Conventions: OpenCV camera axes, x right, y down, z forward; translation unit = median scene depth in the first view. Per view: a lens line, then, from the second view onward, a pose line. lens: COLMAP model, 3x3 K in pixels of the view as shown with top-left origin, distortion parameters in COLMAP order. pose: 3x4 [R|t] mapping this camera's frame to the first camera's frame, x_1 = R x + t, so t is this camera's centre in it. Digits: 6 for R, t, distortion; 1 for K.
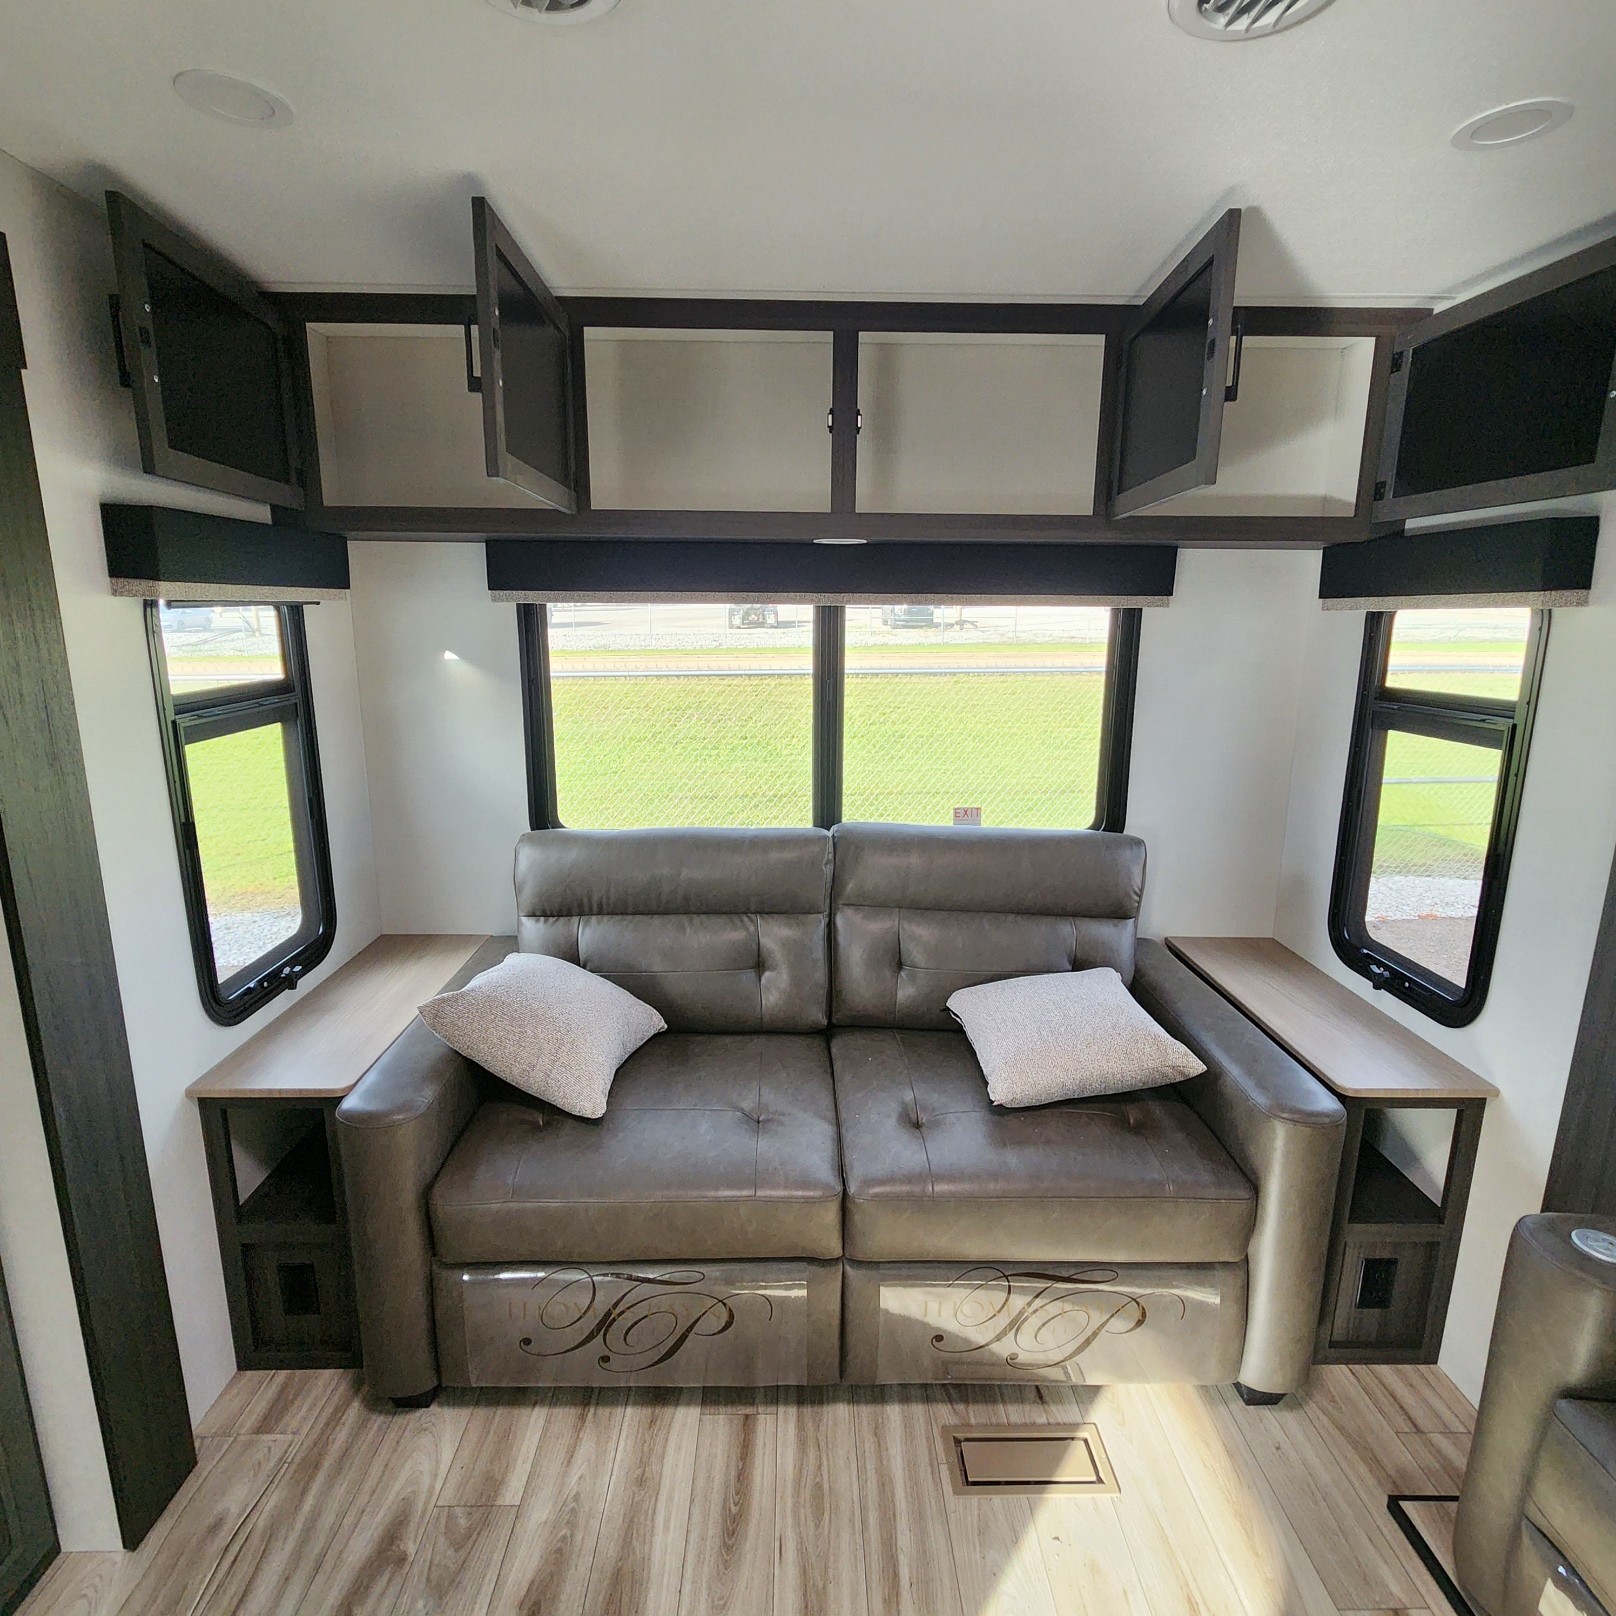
lens RADIAL K [[891.1, 0, 808.0], [0, 891.1, 808.0], [0, 0, 1]] dist [-0.000796, 0.000364]
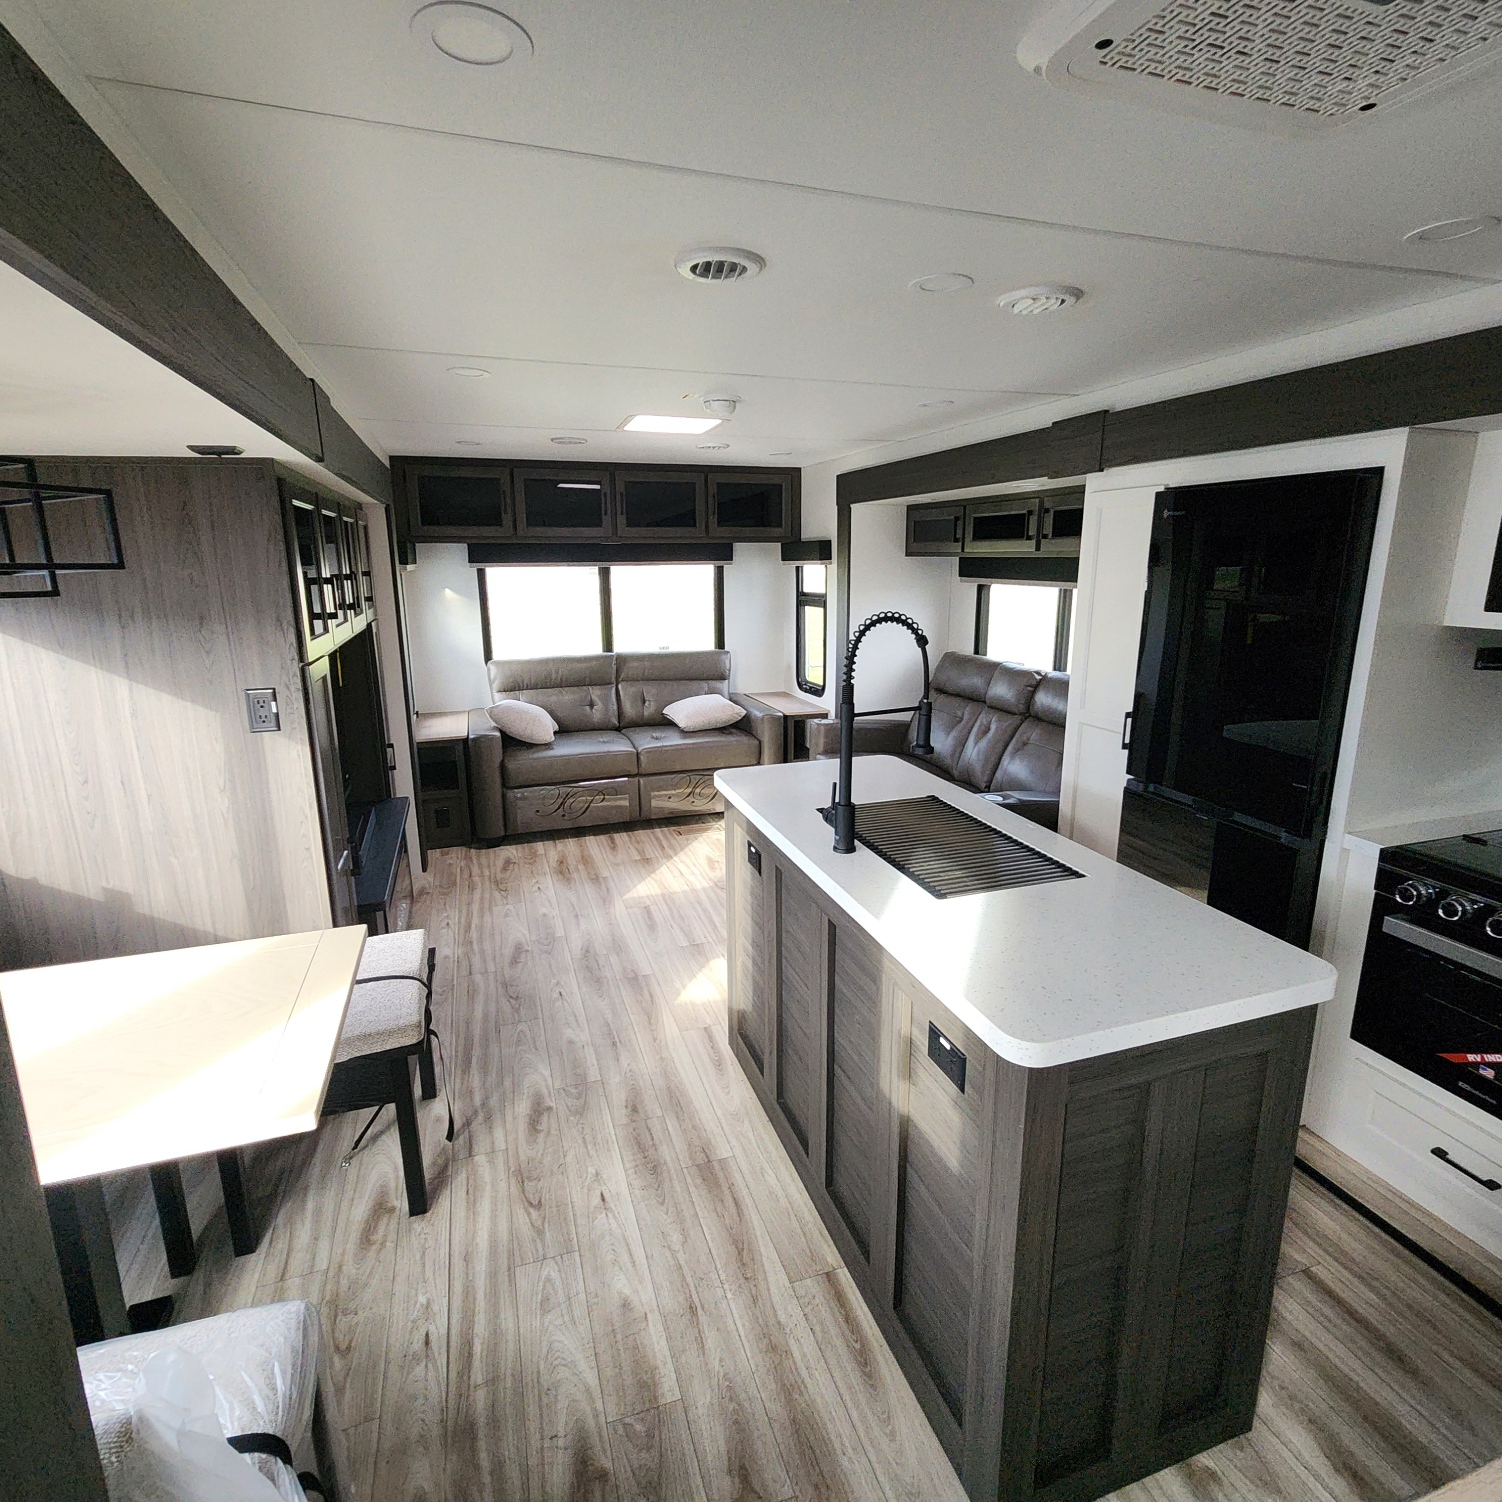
lens RADIAL K [[825.9, 0, 751.0], [0, 825.9, 751.0], [0, 0, 1]] dist [-0.042821, 0.000192]
pose [[0.953264, -0.079206, 0.291573, -0.341757], [0.076168, 0.996857, 0.021775, 0.310951], [-0.292382, 0.001451, 0.956301, -1.529257]]
